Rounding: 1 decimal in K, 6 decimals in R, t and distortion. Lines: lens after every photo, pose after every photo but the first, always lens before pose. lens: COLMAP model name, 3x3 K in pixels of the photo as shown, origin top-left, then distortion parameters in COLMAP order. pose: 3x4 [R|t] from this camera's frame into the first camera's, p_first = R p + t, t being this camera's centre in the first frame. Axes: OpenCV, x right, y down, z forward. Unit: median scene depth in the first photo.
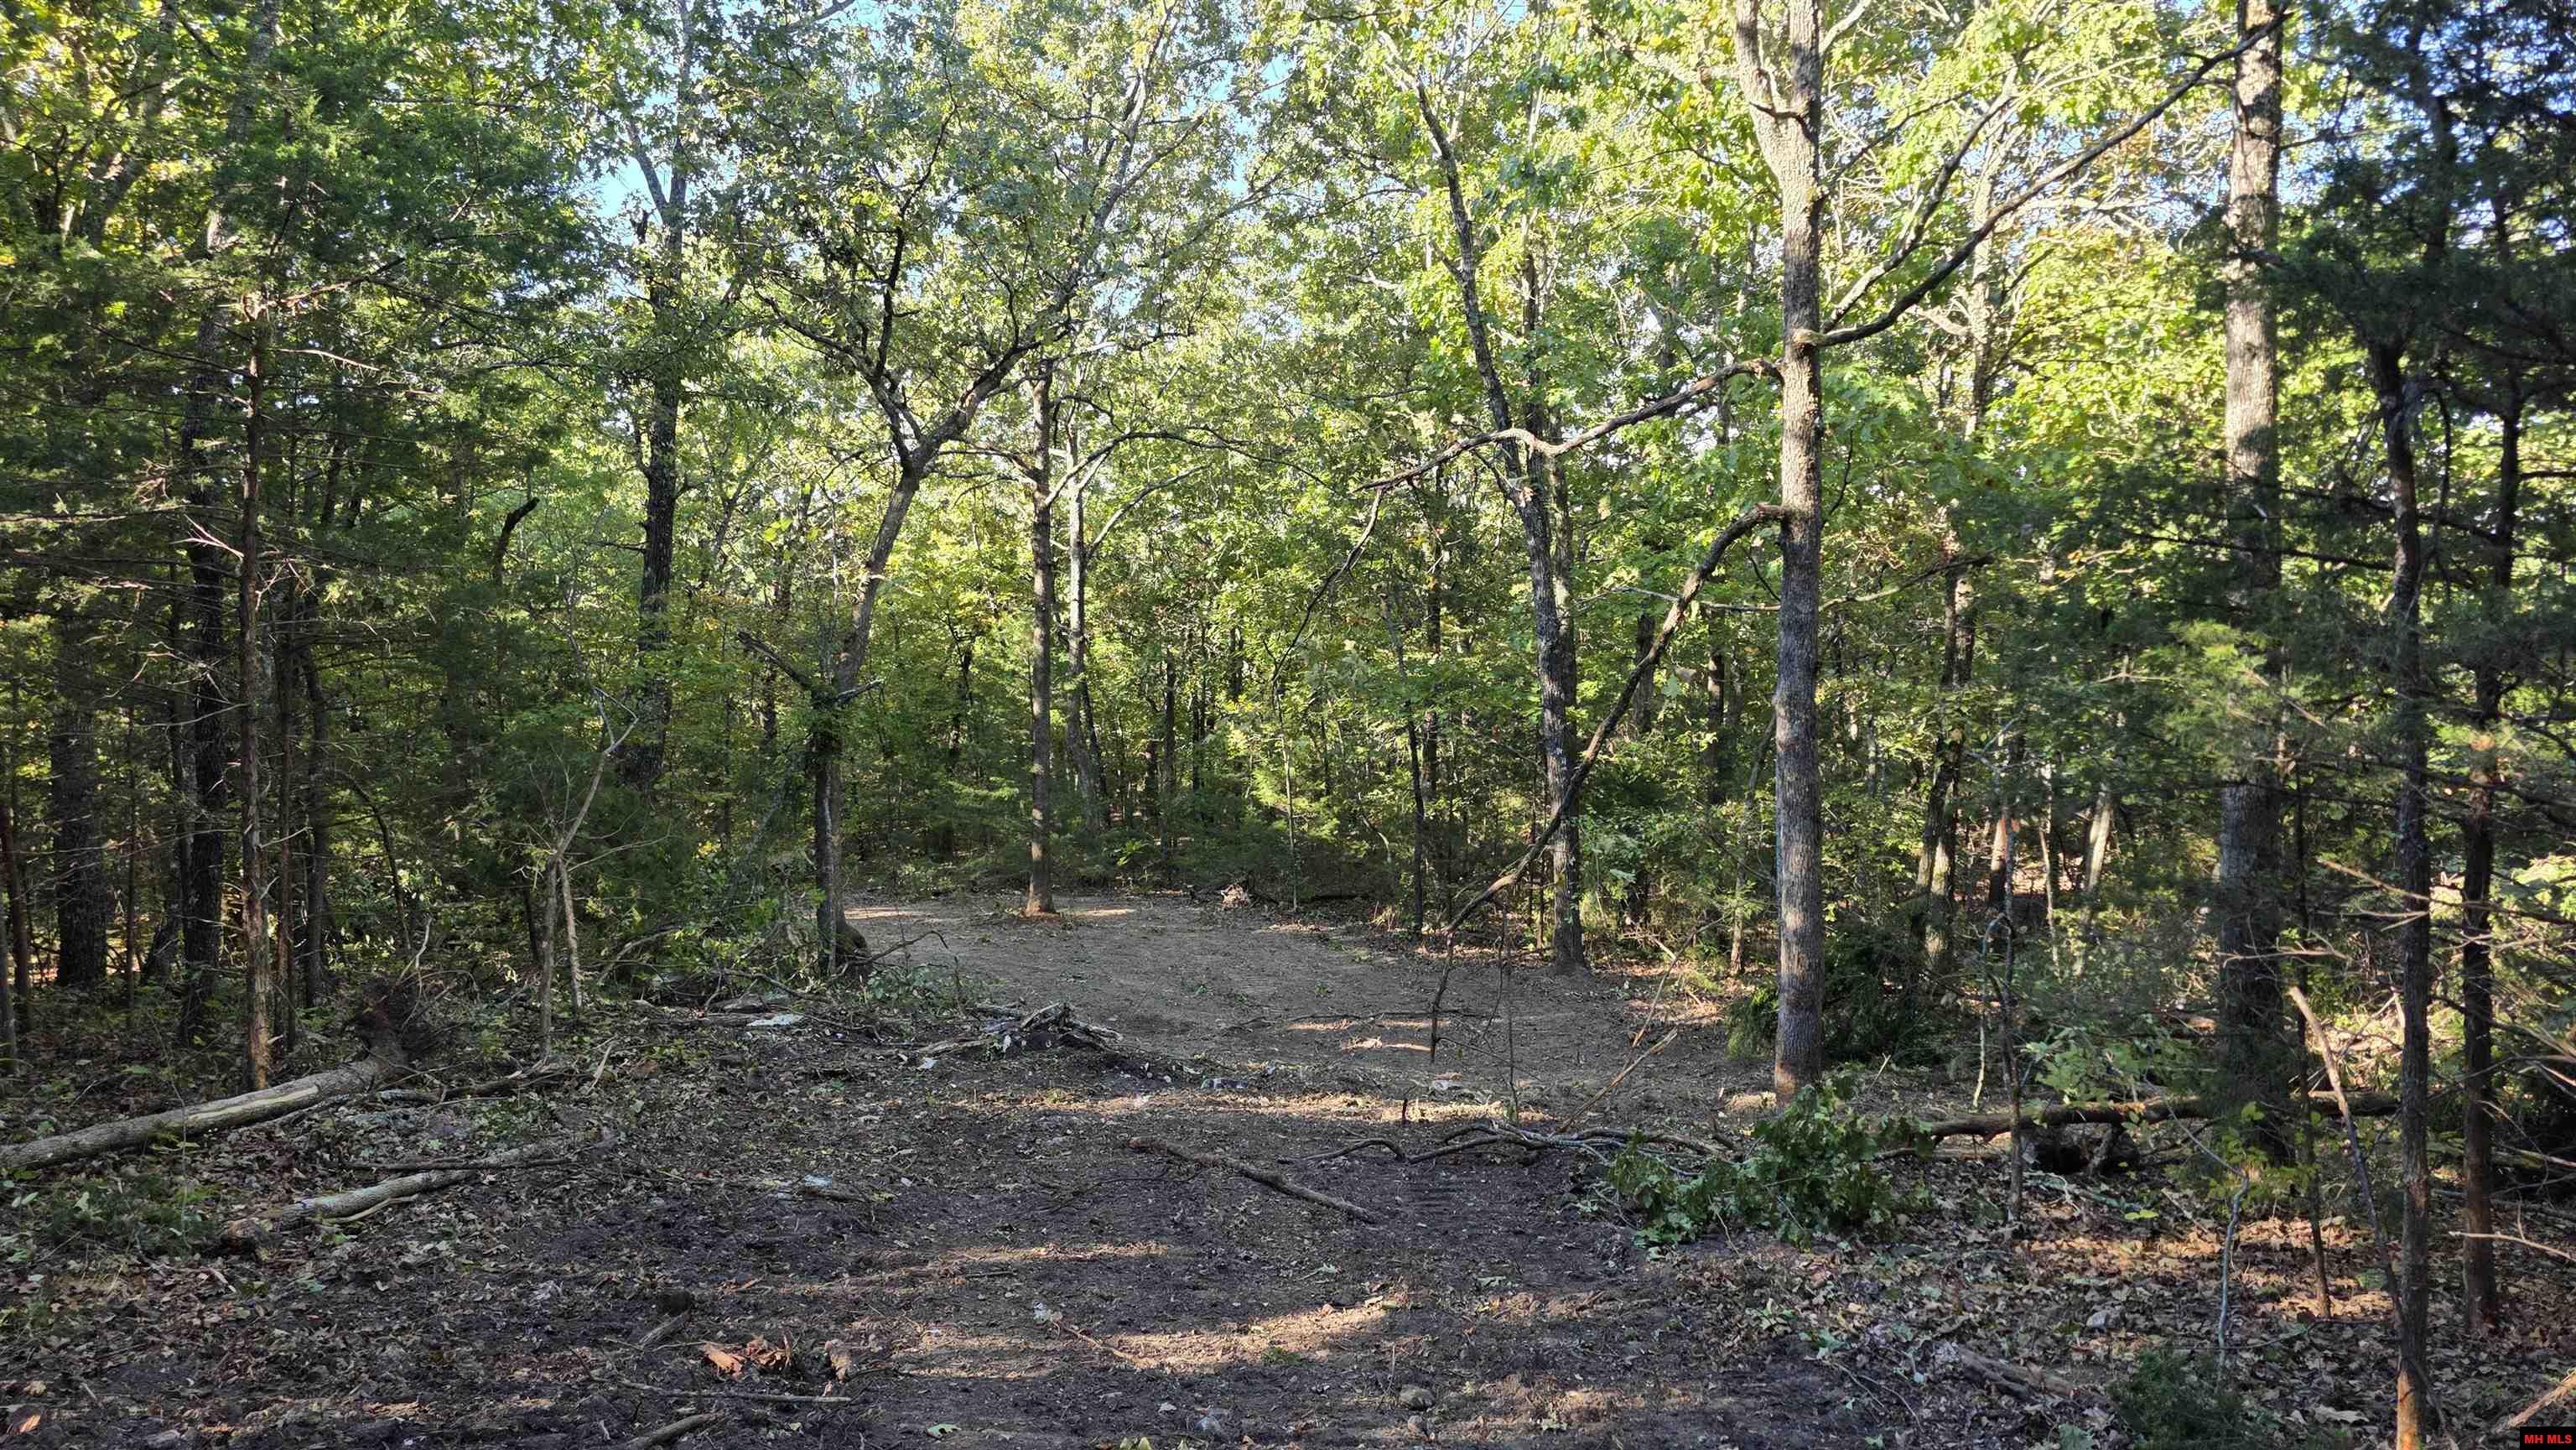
lens RADIAL K [[1668.2, 0, 1288.0], [0, 1668.2, 725.0], [0, 0, 1]] dist [0.000047, -0.000435]
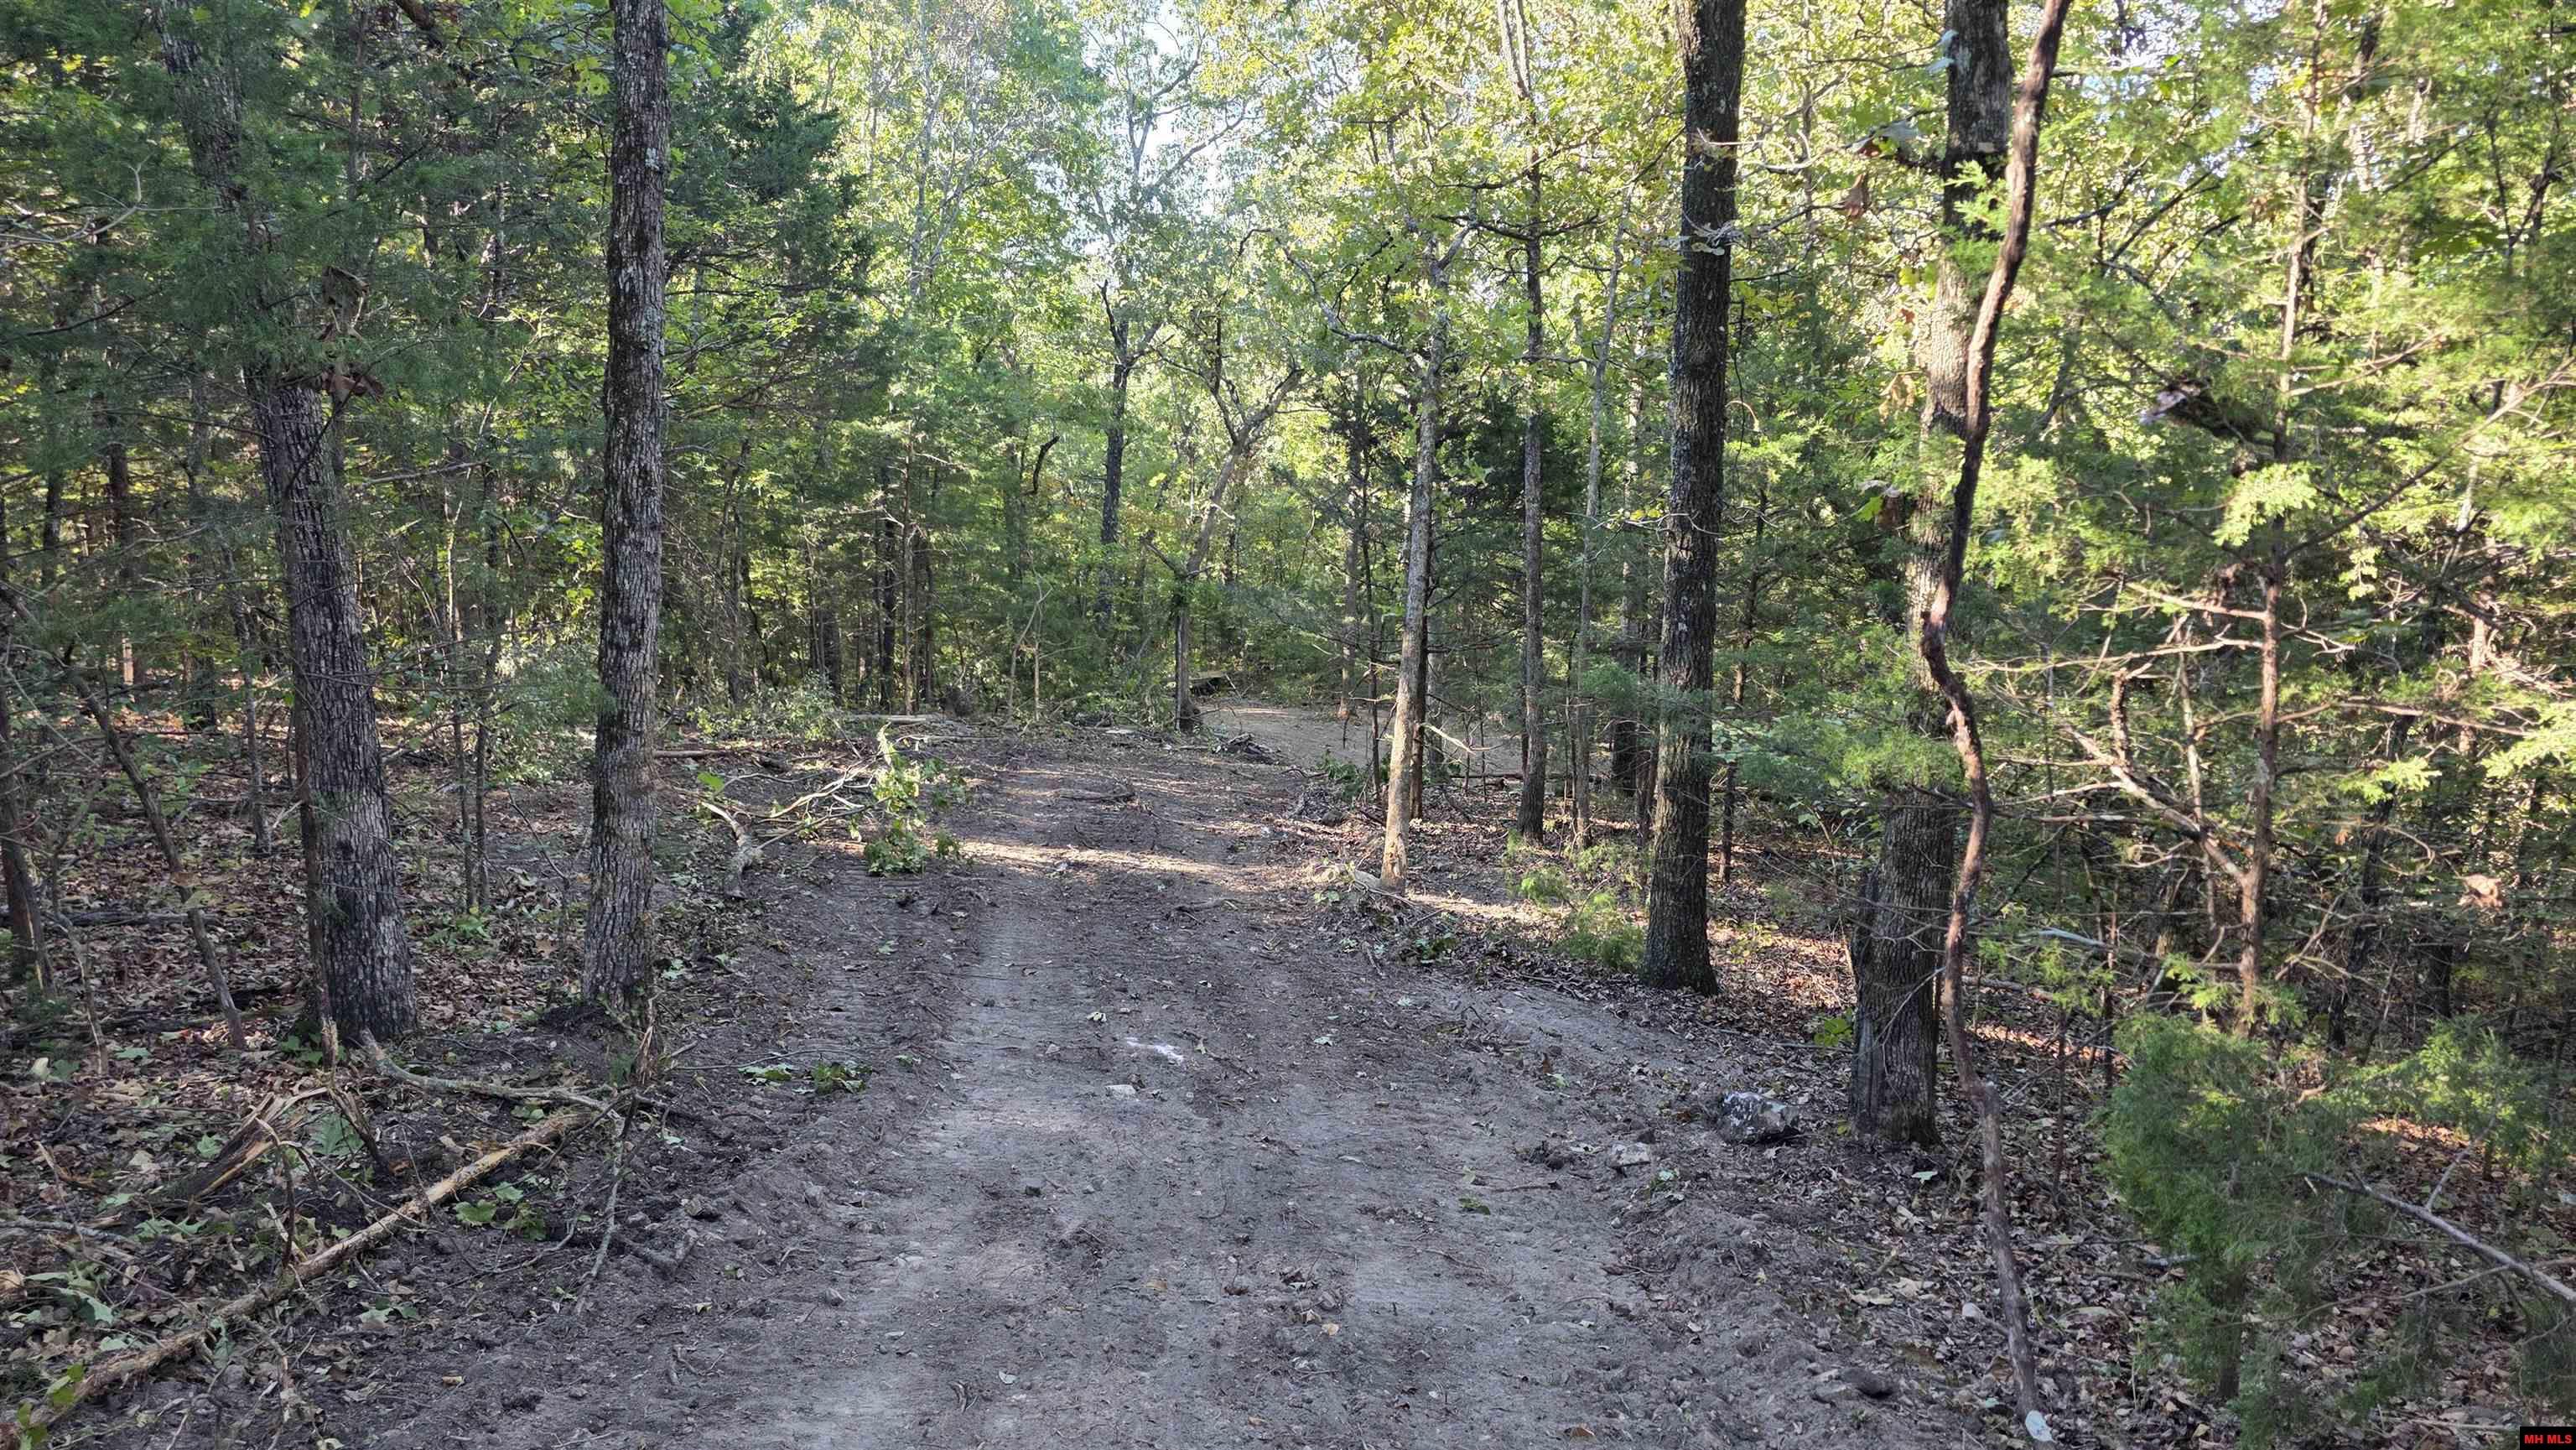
lens RADIAL K [[1668.2, 0, 1288.0], [0, 1668.2, 725.0], [0, 0, 1]] dist [0.000047, -0.000435]
pose [[0.947621, 0.065789, -0.312549, 0.474160], [-0.039243, 0.995124, 0.090486, -0.025999], [0.316978, -0.073481, 0.945582, -0.789453]]
